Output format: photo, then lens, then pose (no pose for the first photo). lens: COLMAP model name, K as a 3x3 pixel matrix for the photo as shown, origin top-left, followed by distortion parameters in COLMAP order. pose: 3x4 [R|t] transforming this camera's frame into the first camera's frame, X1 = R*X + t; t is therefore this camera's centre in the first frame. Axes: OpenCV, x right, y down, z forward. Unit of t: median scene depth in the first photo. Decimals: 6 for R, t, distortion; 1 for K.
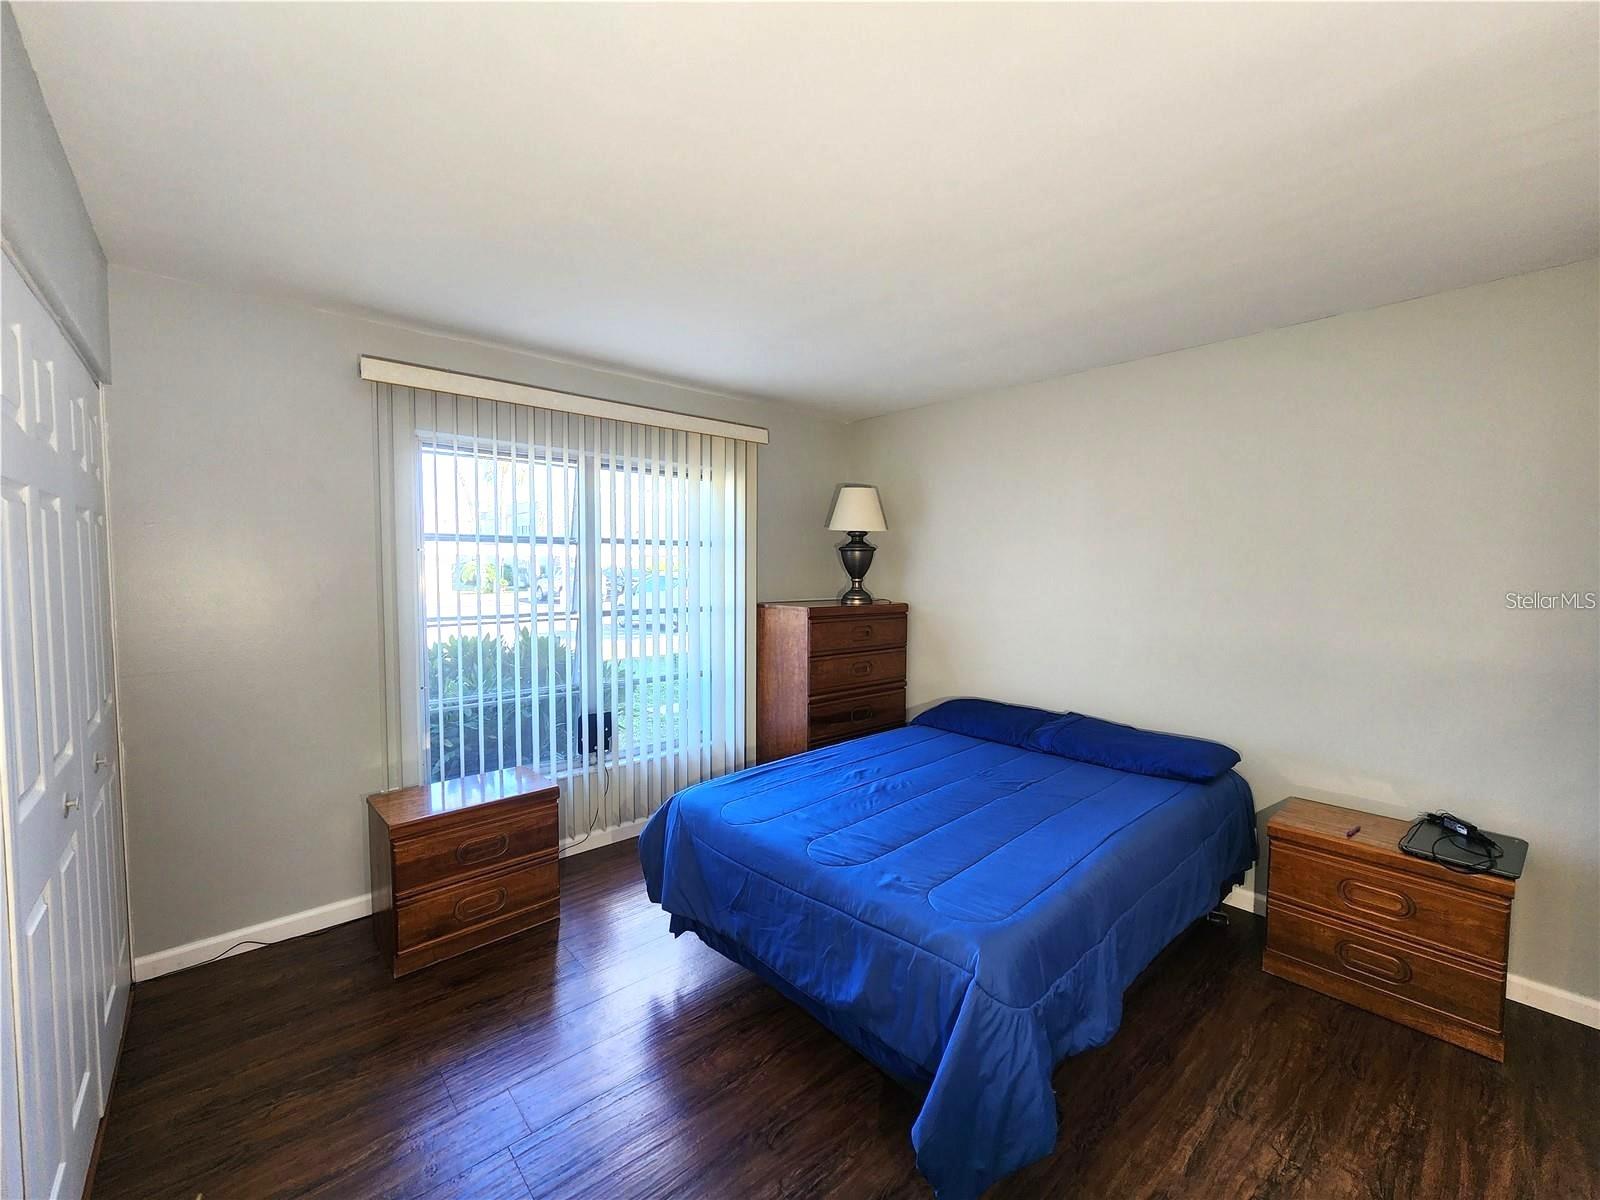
lens RADIAL K [[659.5, 0, 800.0], [0, 659.5, 600.0], [0, 0, 1]] dist [-0.002412, -0.000436]
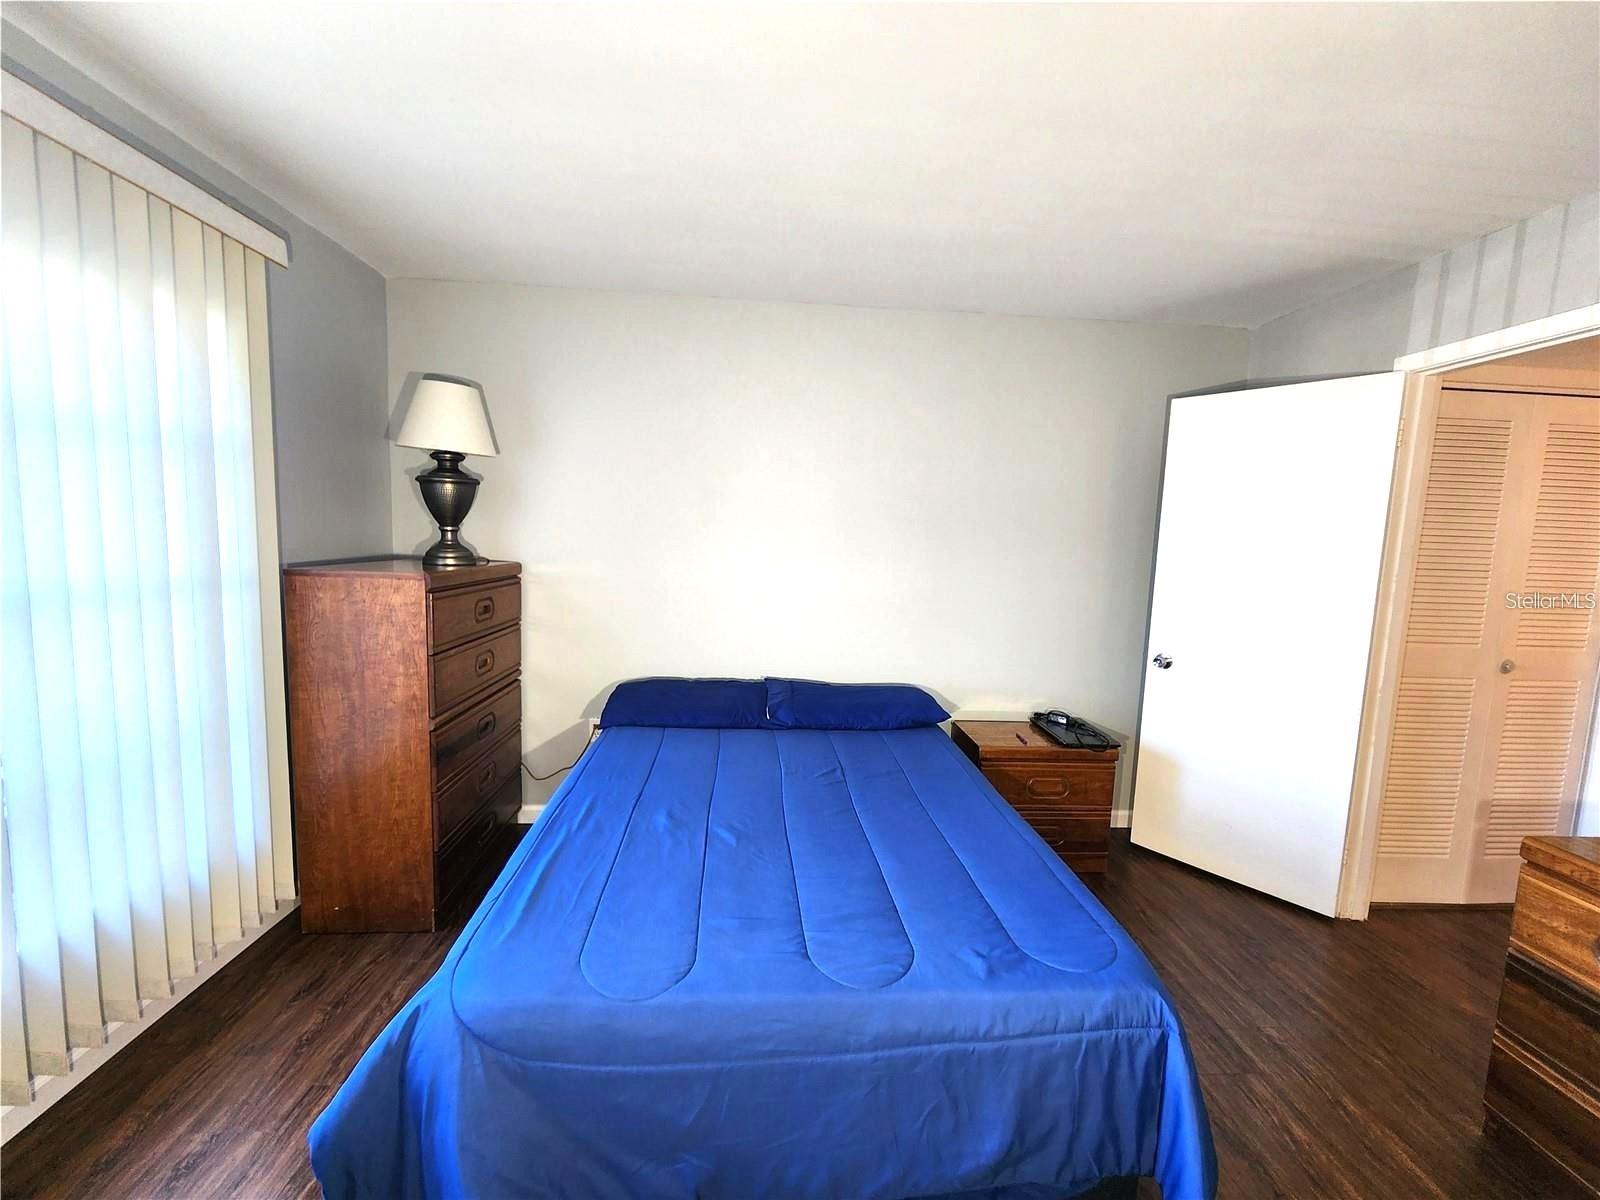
lens RADIAL K [[660.6, 0, 803.2], [0, 660.6, 604.0], [0, 0, 1]] dist [0.001765, 0.000273]
pose [[0.610334, -0.067124, 0.789295, -0.257500], [0.005407, 0.996733, 0.080584, -0.007212], [-0.792125, -0.044915, 0.608703, 0.367937]]
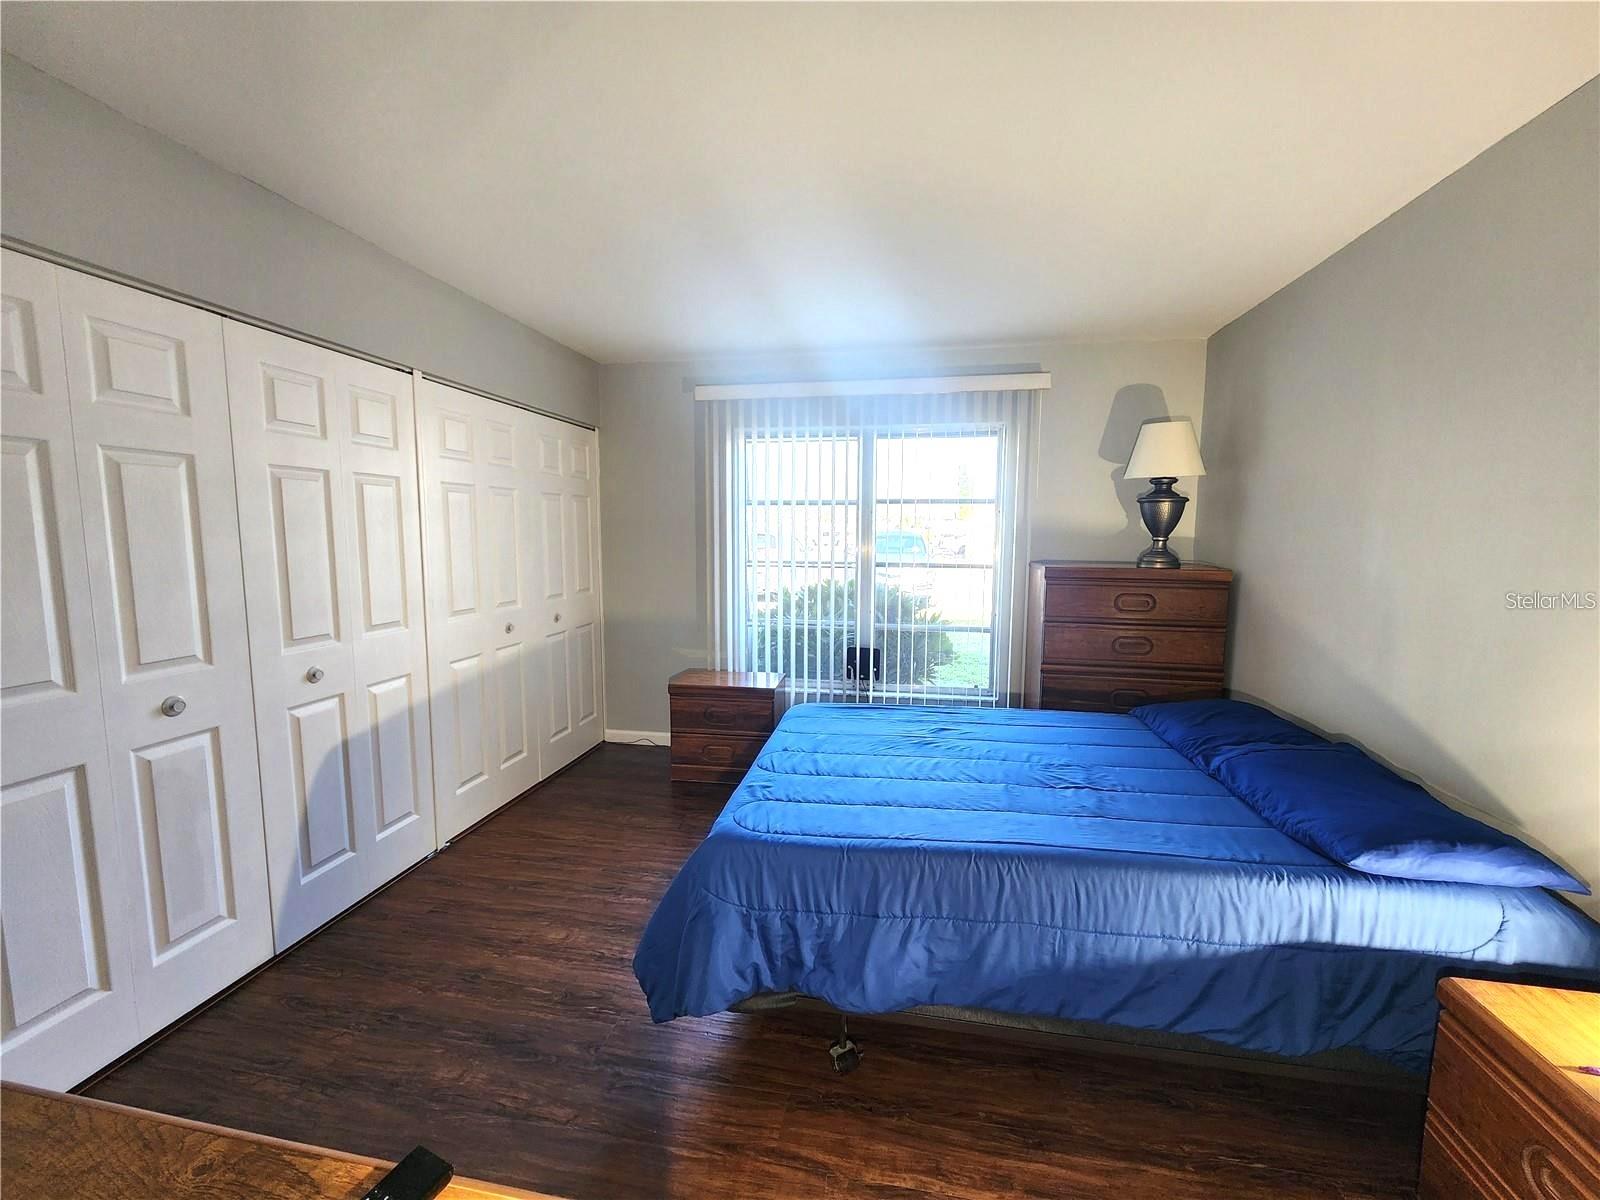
lens RADIAL K [[660.6, 0, 803.2], [0, 660.6, 604.0], [0, 0, 1]] dist [0.001765, 0.000273]
pose [[0.612754, 0.083334, -0.785868, 0.536480], [-0.040888, 0.996436, 0.073782, 0.009286], [0.789216, -0.013077, 0.613977, 0.175806]]
